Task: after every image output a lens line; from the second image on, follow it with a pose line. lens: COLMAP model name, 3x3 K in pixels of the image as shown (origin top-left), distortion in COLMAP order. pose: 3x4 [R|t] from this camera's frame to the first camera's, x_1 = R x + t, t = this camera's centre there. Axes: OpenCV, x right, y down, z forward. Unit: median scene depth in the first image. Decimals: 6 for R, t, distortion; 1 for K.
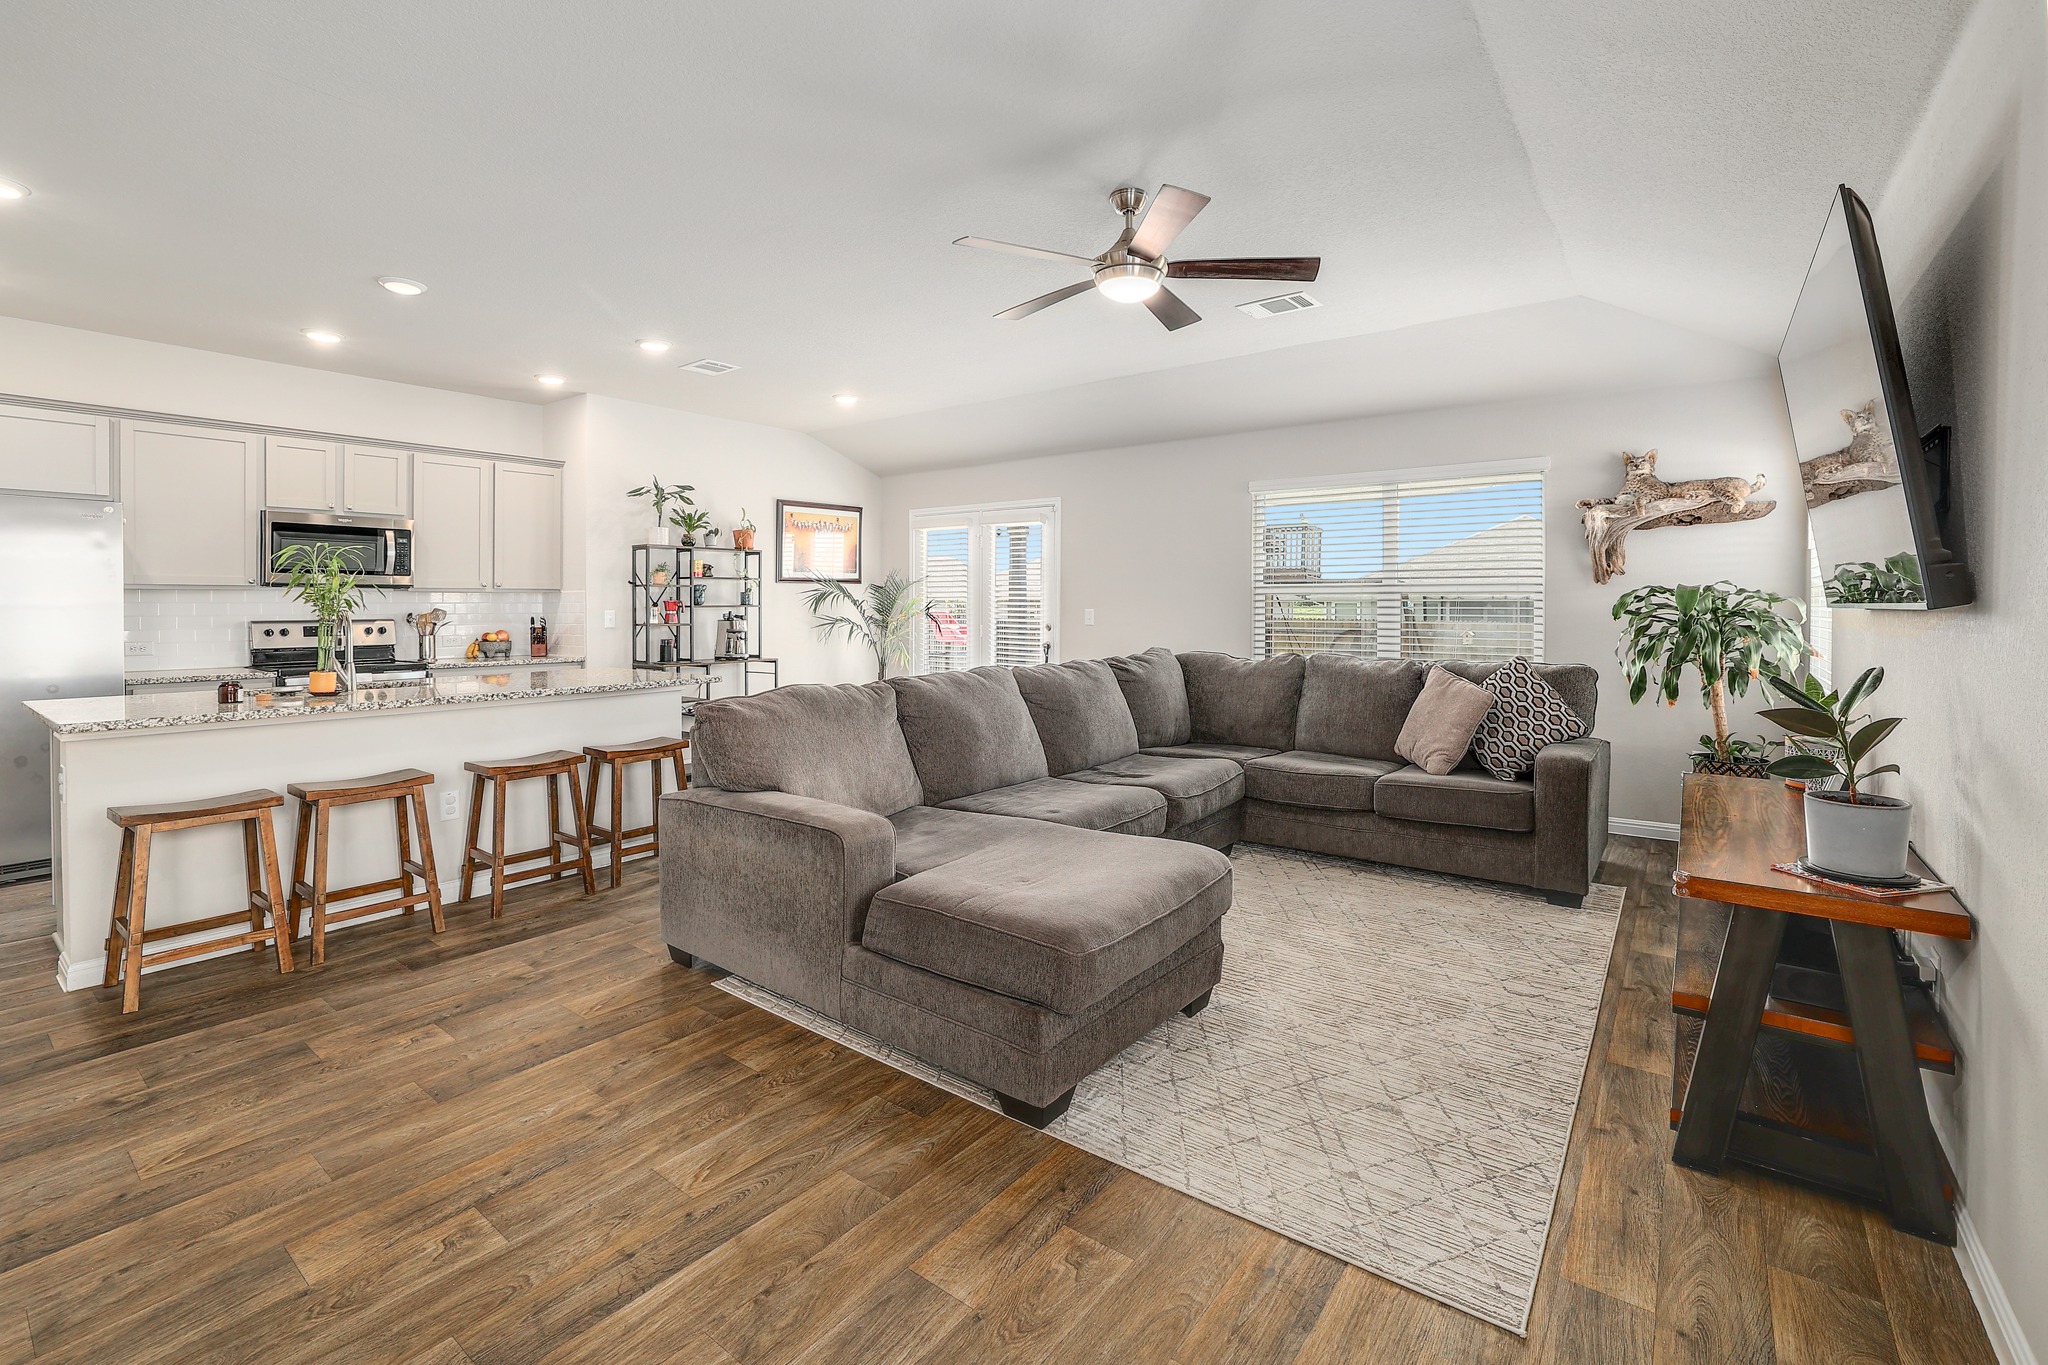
lens RADIAL K [[900.8, 0, 1017.1], [0, 900.8, 618.1], [0, 0, 1]] dist [-0.043896, 0.012926]
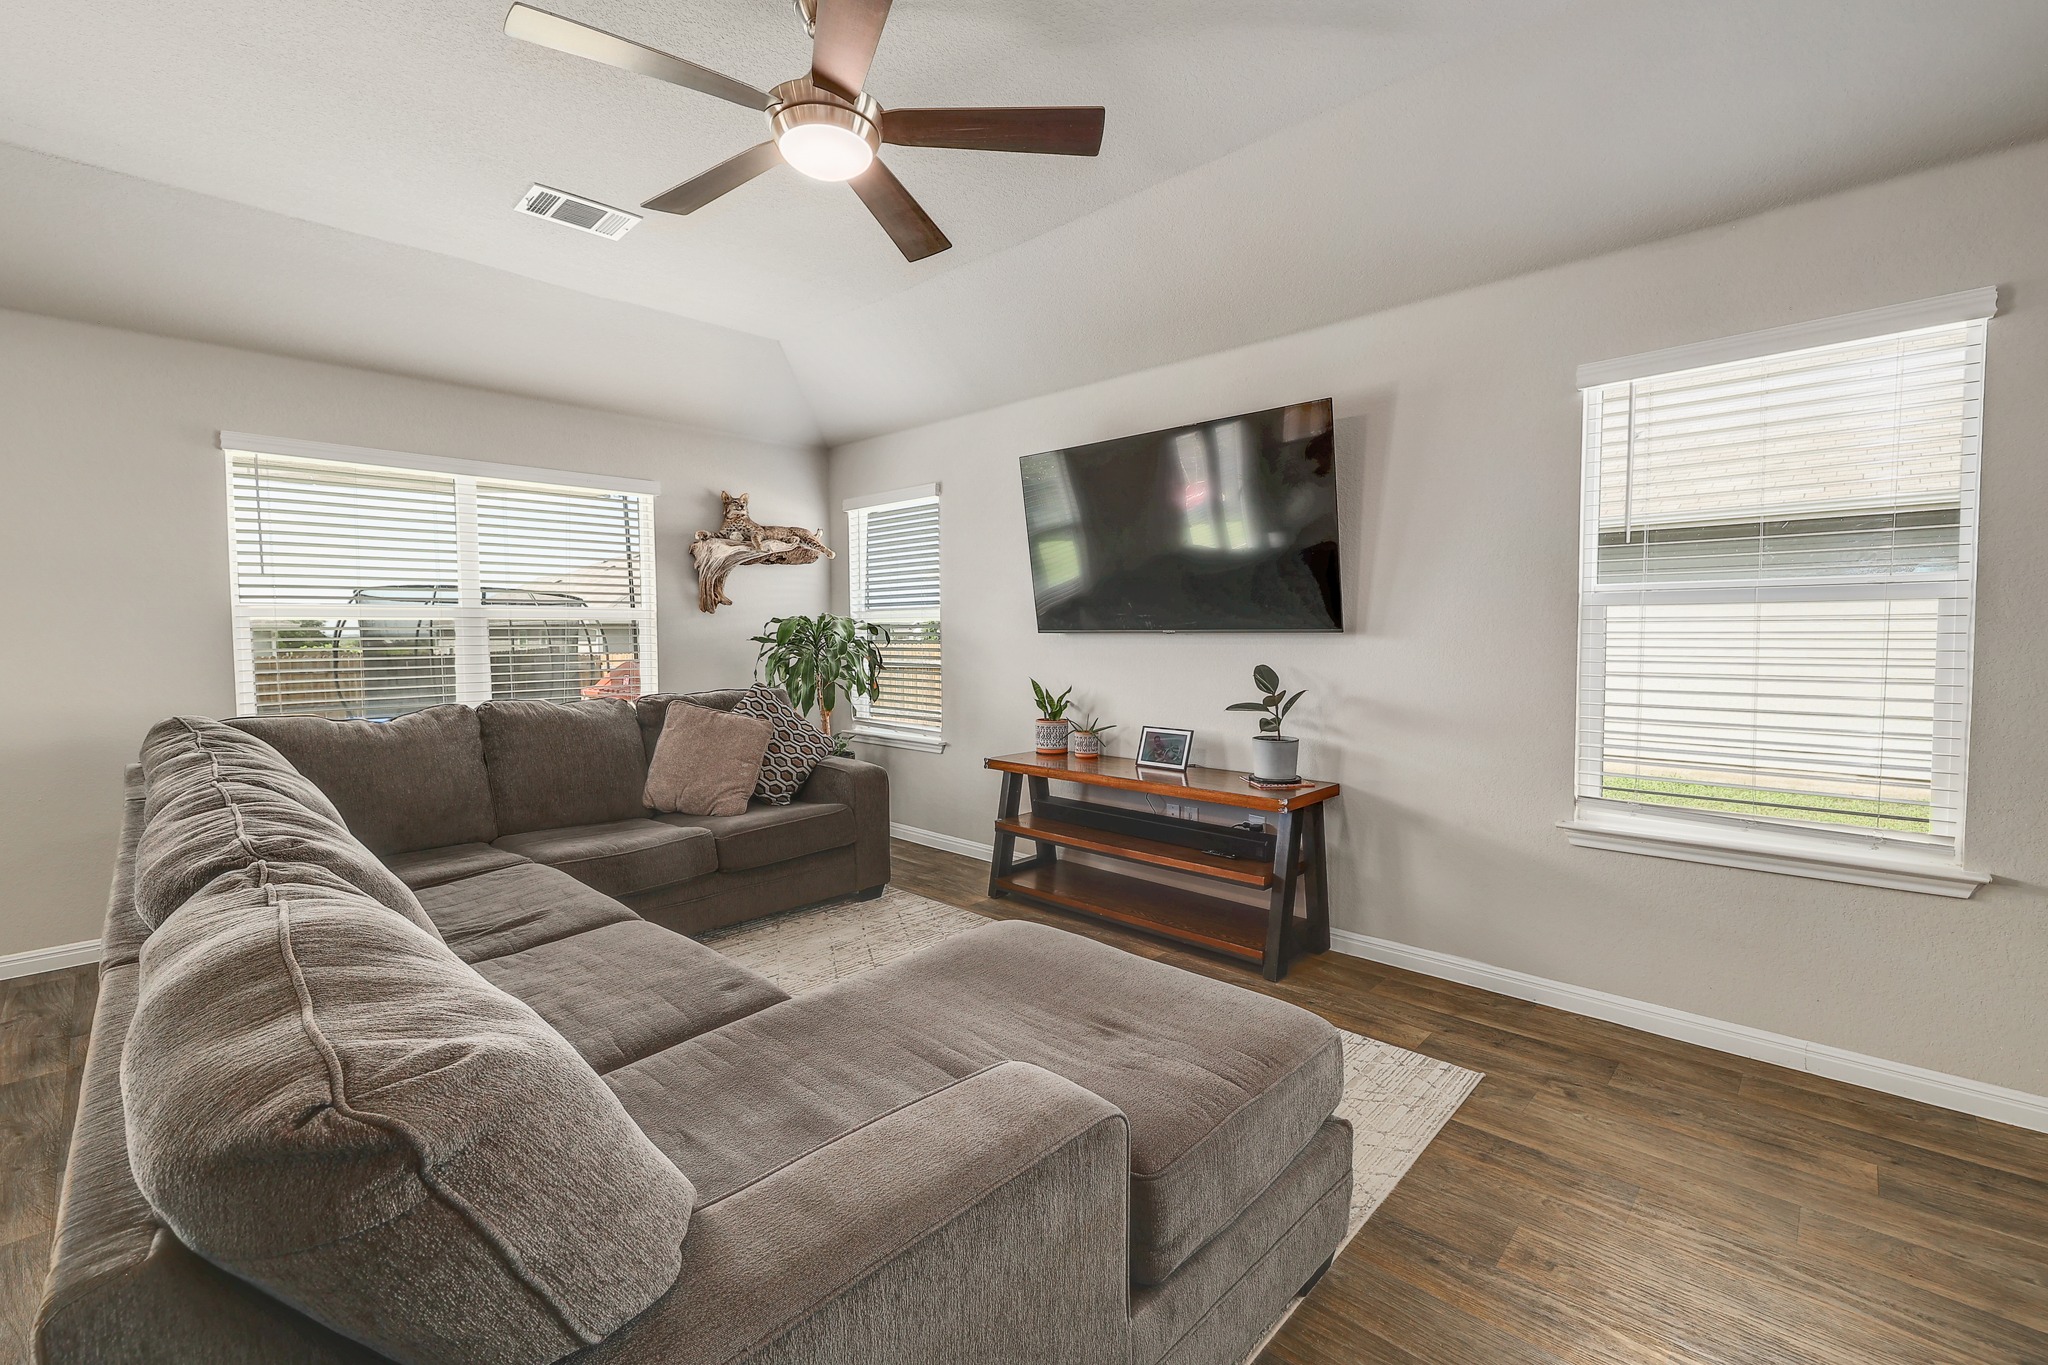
lens RADIAL K [[870.7, 0, 1016.3], [0, 870.7, 680.2], [0, 0, 1]] dist [-0.000847, -0.000308]
pose [[0.109865, -0.054880, 0.992430, -0.355505], [0.019434, 0.998402, 0.053058, -0.006914], [-0.993757, 0.013457, 0.110756, 0.546384]]
